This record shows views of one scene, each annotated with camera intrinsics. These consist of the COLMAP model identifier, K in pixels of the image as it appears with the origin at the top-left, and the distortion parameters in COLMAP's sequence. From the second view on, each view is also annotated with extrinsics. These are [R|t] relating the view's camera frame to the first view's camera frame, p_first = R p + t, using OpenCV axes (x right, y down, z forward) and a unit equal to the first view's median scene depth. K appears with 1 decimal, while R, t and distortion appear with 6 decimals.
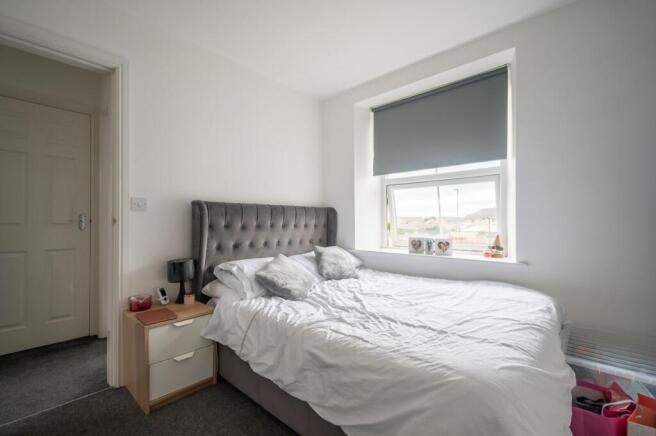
lens RADIAL K [[289.0, 0, 326.7], [0, 289.0, 220.3], [0, 0, 1]] dist [0.043647, 0.000292]
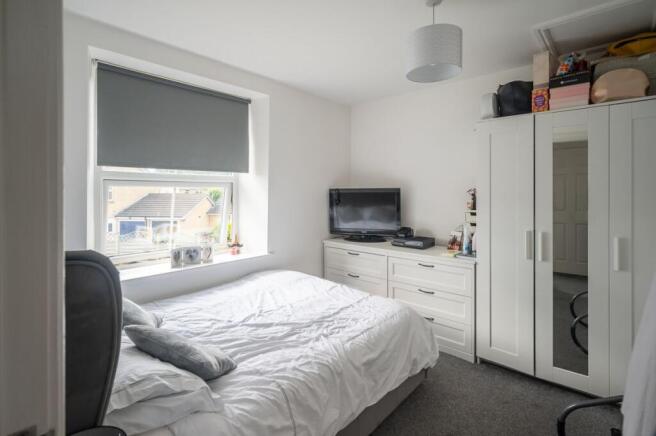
lens RADIAL K [[318.9, 0, 333.1], [0, 318.9, 195.4], [0, 0, 1]] dist [0.002872, 0.000263]
pose [[-0.014570, -0.000245, 0.999894, -0.830435], [0.003479, 0.999994, 0.000296, -0.125325], [-0.999888, 0.003483, -0.014569, 0.735654]]
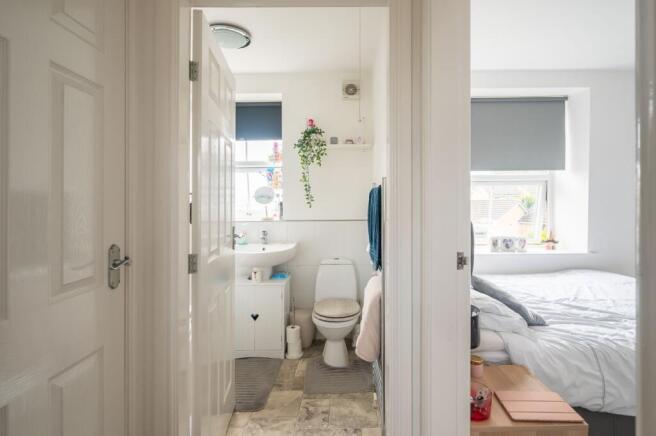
lens RADIAL K [[317.8, 0, 333.4], [0, 317.8, 211.5], [0, 0, 1]] dist [-0.022602, -0.002658]
pose [[0.778076, -0.019475, 0.627869, -1.104651], [0.010720, 0.999785, 0.017727, -0.074551], [-0.628079, -0.007063, 0.778118, 0.647203]]
